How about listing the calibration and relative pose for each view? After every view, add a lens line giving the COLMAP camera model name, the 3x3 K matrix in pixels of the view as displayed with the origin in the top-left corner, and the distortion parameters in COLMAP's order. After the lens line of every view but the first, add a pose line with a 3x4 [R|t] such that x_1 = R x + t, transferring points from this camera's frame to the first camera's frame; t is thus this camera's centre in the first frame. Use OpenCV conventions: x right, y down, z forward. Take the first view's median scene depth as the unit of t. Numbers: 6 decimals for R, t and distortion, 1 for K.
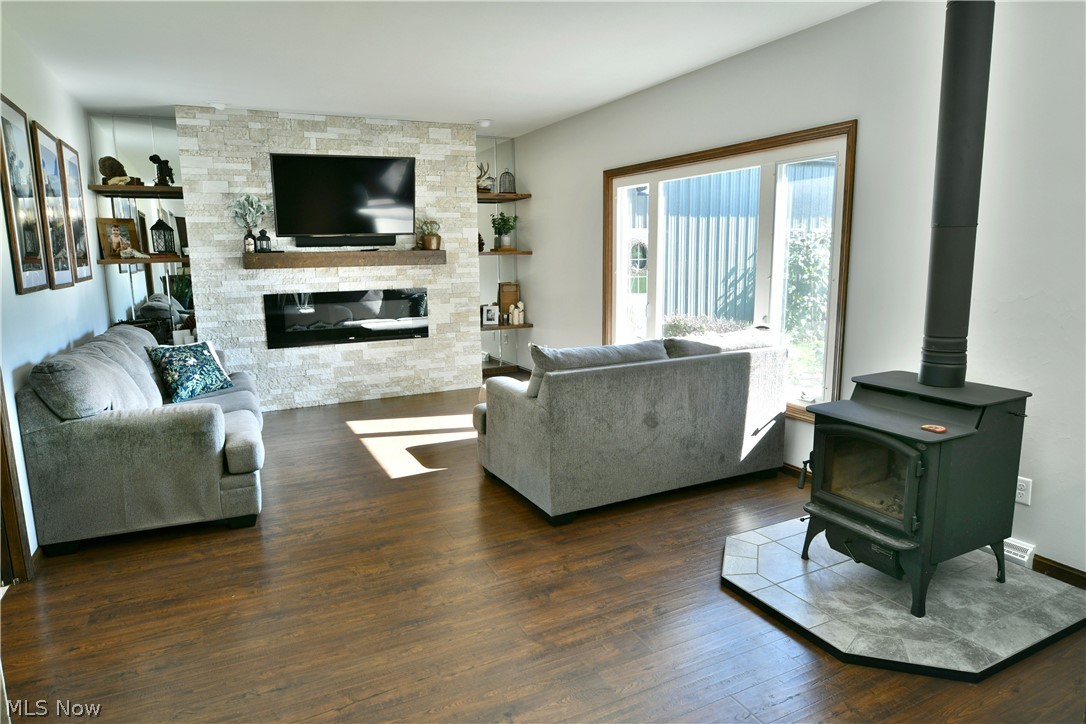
lens RADIAL K [[668.0, 0, 543.0], [0, 668.0, 362.0], [0, 0, 1]] dist [-0.017503, -0.001533]
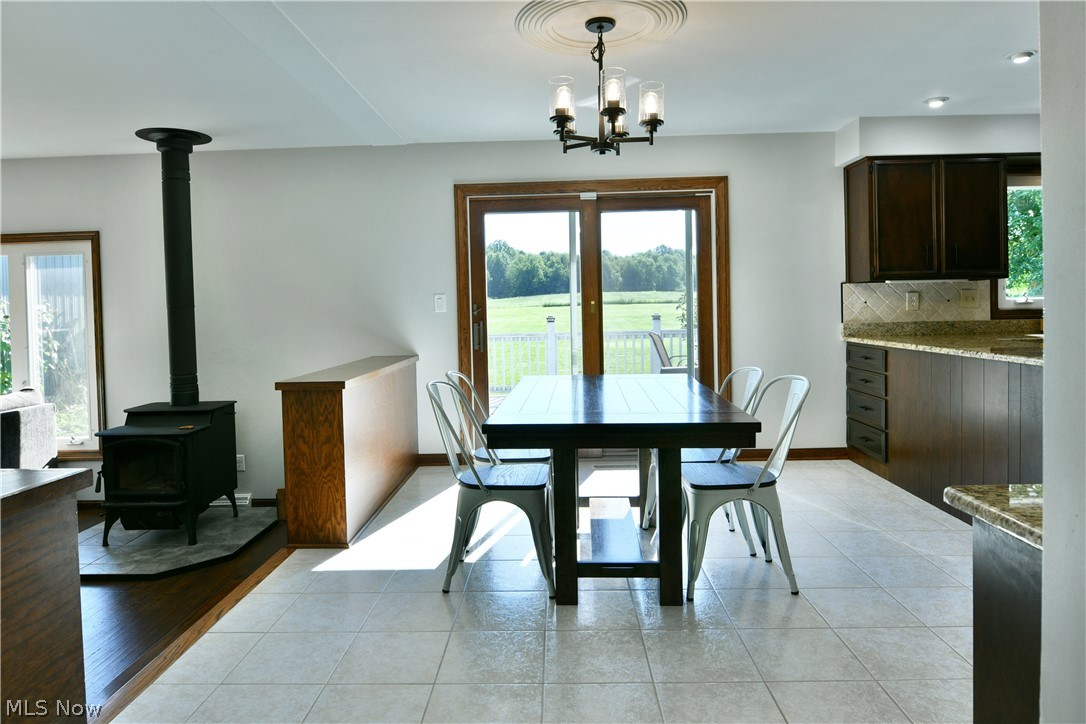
lens RADIAL K [[624.0, 0, 531.4], [0, 624.0, 329.6], [0, 0, 1]] dist [-0.002983, -0.000499]
pose [[0.460331, -0.023789, 0.887429, -0.179350], [0.164451, 0.984624, -0.058911, 0.042328], [-0.872382, 0.173057, 0.457165, -0.232138]]
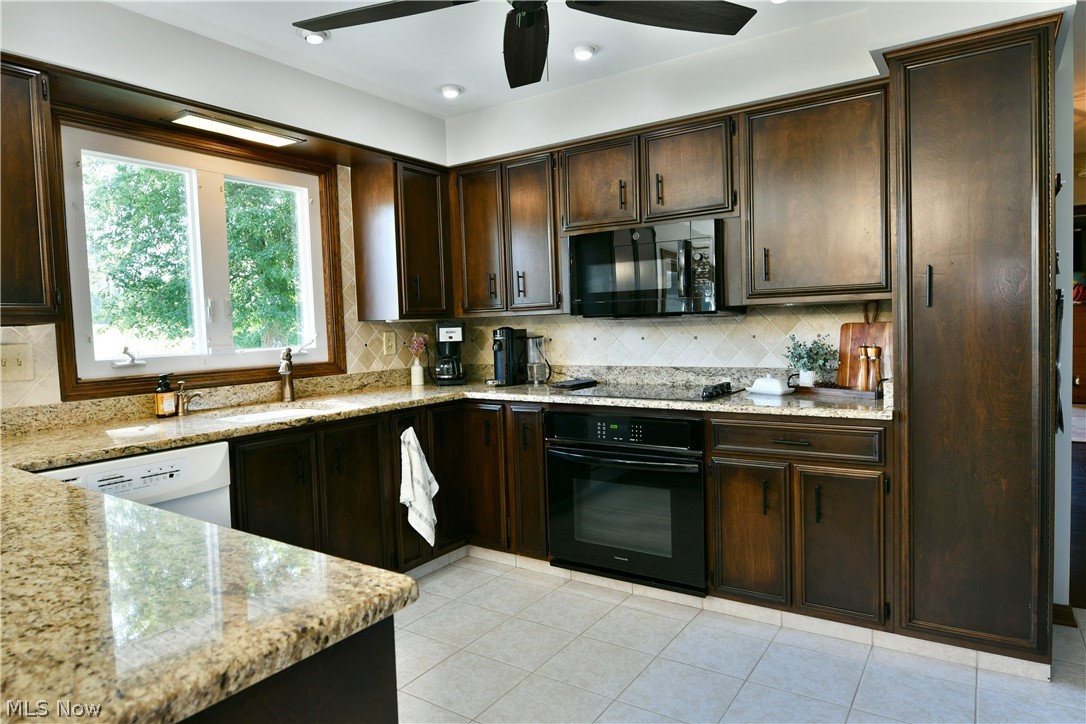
lens RADIAL K [[668.0, 0, 543.0], [0, 668.0, 362.0], [0, 0, 1]] dist [-0.017503, -0.001533]
pose [[-0.510848, -0.012302, 0.859583, 0.264895], [0.186649, 0.974459, 0.124870, 0.058692], [-0.839164, 0.224230, -0.495504, -0.439969]]
